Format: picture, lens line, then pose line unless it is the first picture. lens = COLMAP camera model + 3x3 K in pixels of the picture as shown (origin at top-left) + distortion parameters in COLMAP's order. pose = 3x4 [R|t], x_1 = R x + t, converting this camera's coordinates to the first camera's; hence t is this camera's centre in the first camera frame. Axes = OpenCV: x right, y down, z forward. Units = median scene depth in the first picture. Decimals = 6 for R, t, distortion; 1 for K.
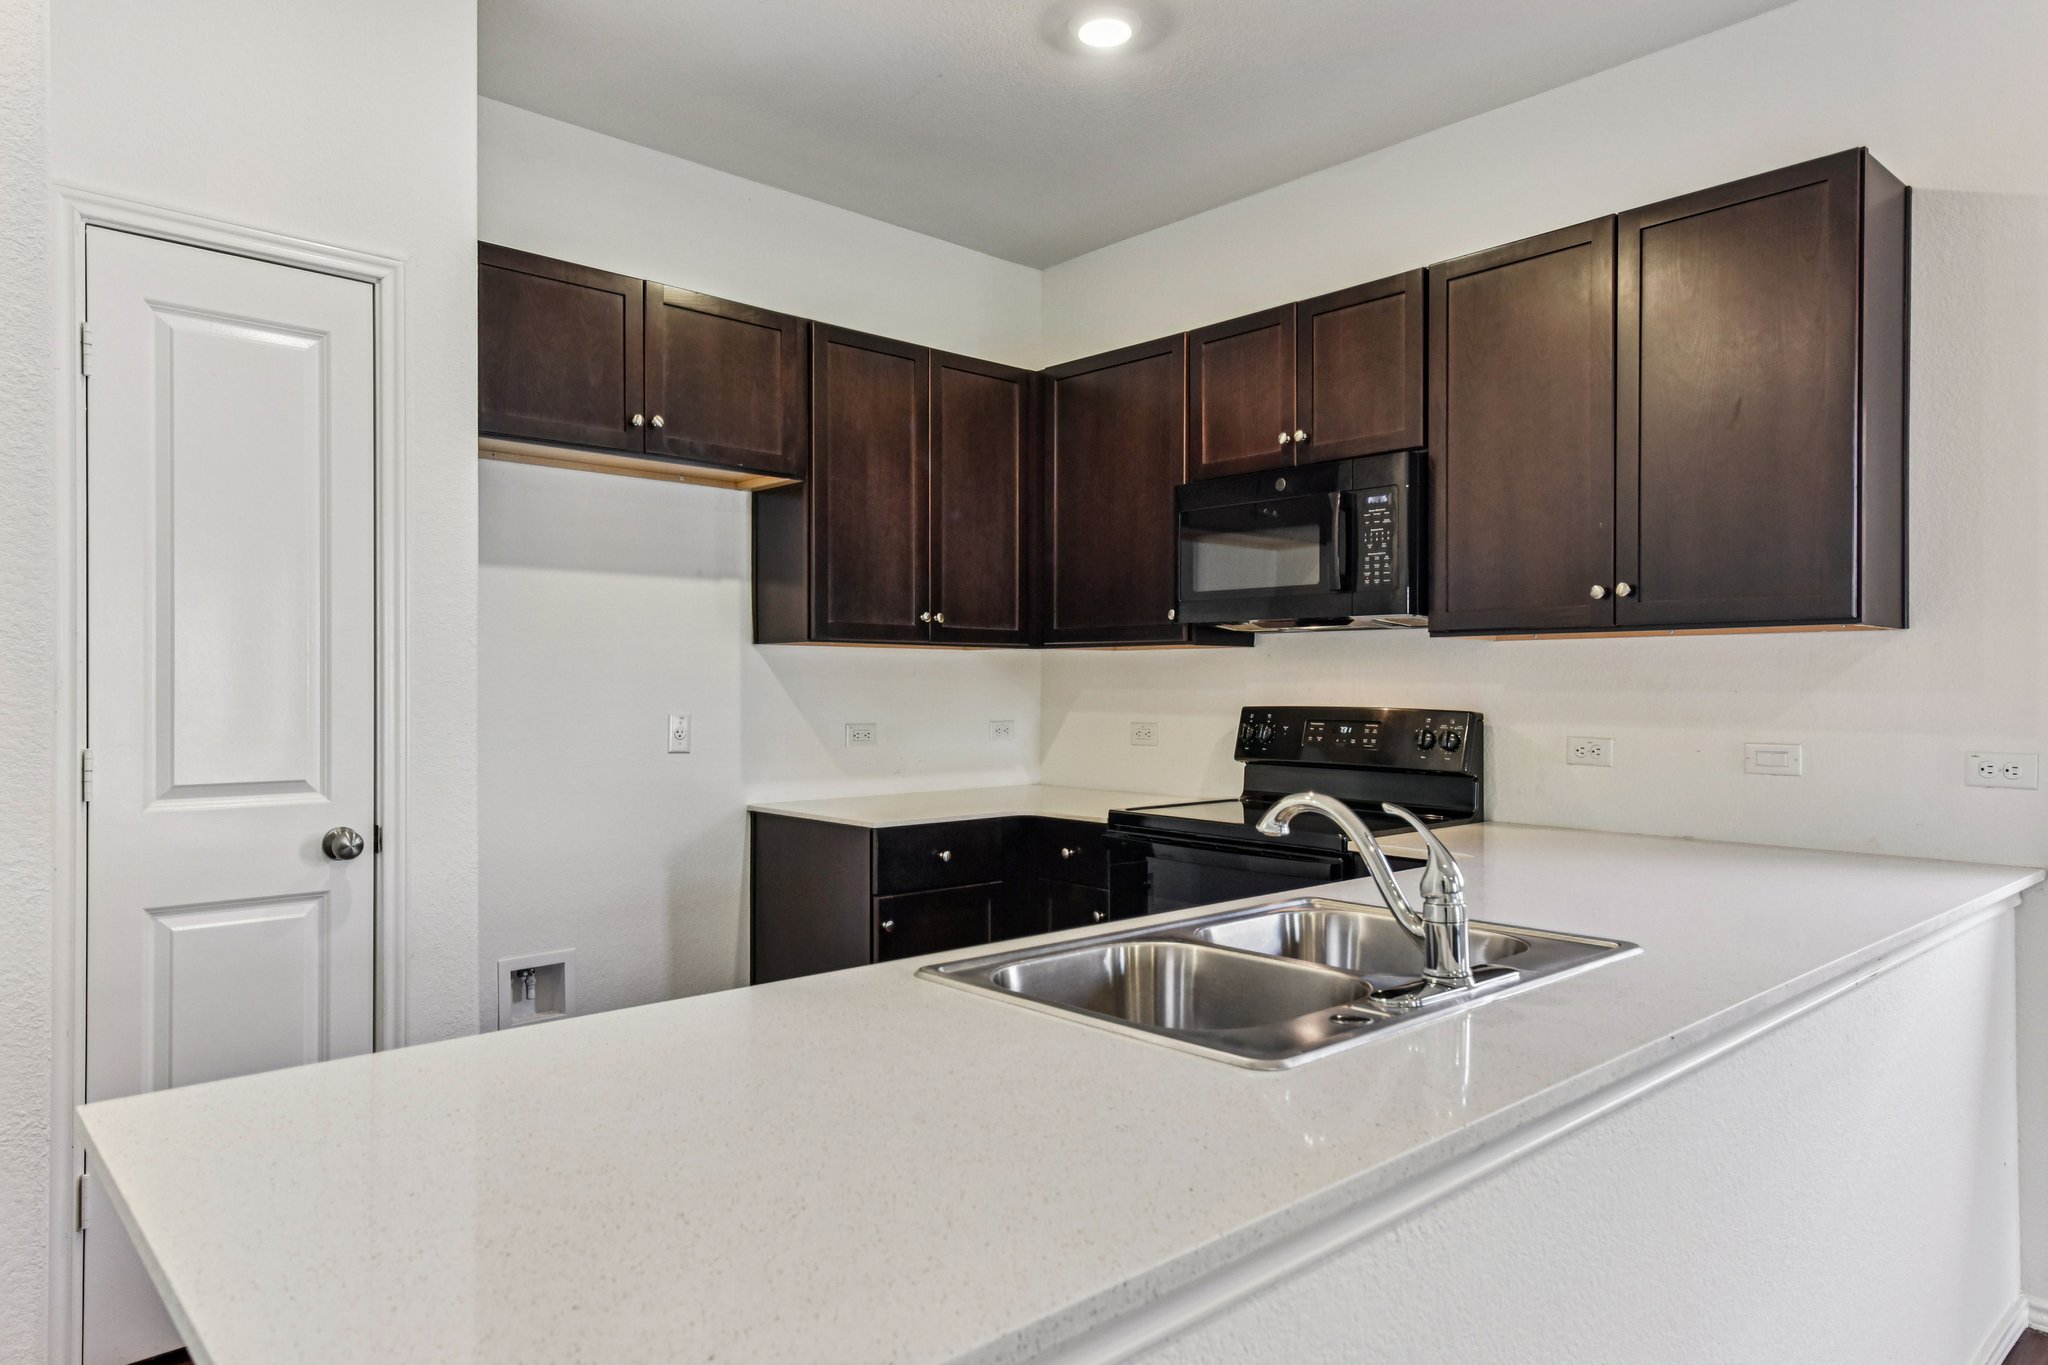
lens RADIAL K [[1298.0, 0, 1024.0], [0, 1298.0, 682.5], [0, 0, 1]] dist [-0.002422, -0.000423]
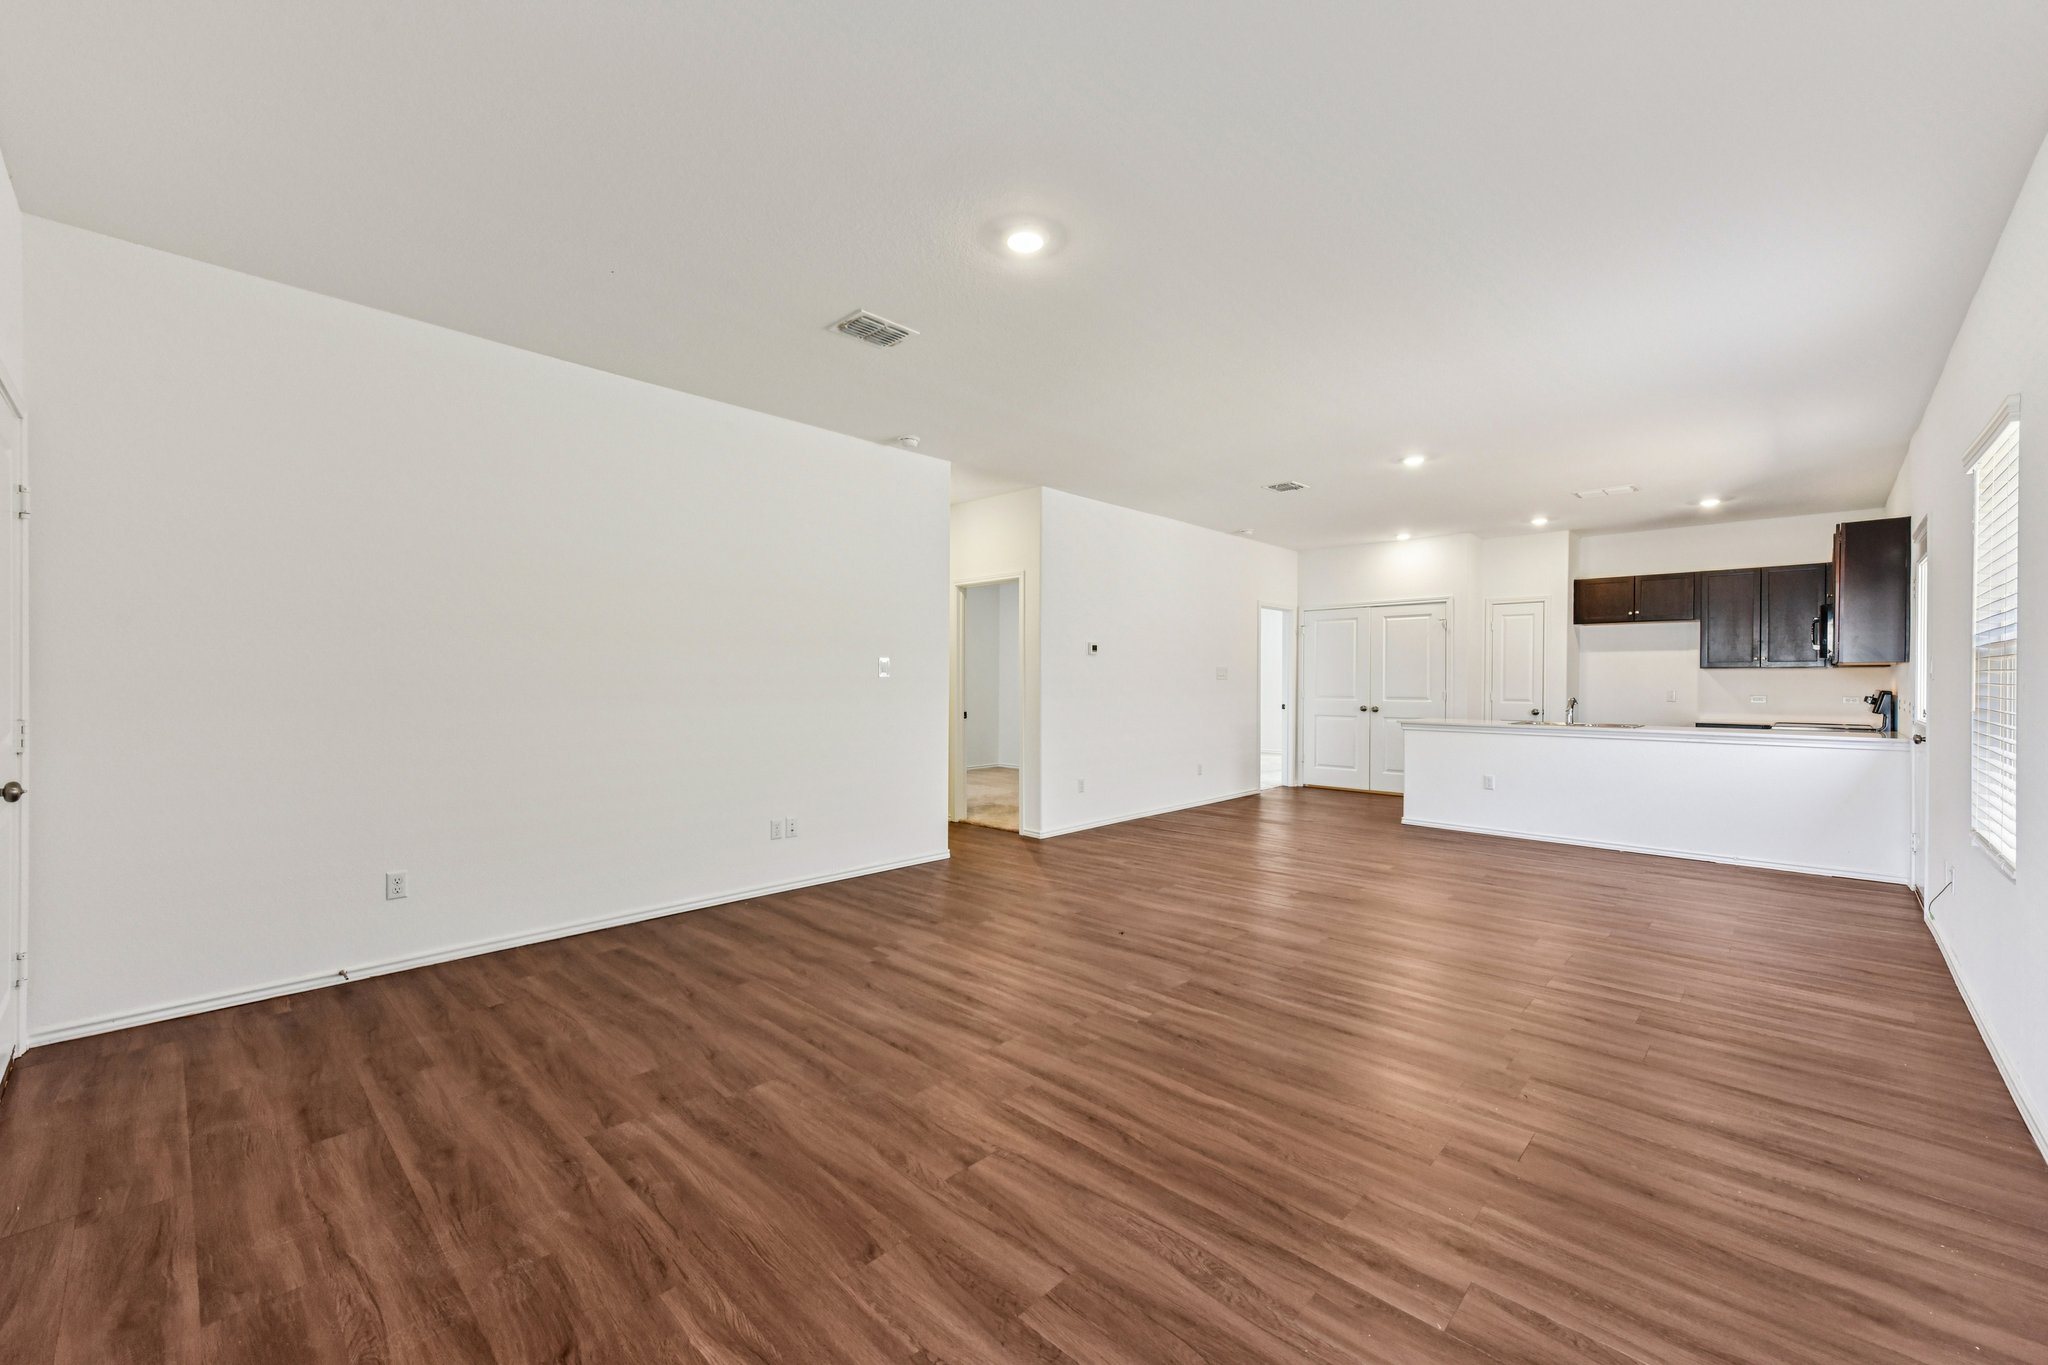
lens RADIAL K [[815.1, 0, 1024.0], [0, 815.1, 682.5], [0, 0, 1]] dist [-0.000647, -0.000036]
pose [[0.063290, -0.002690, -0.997992, 1.698558], [0.000881, 0.999996, -0.002639, 0.007447], [0.997995, -0.000712, 0.063292, -0.789702]]
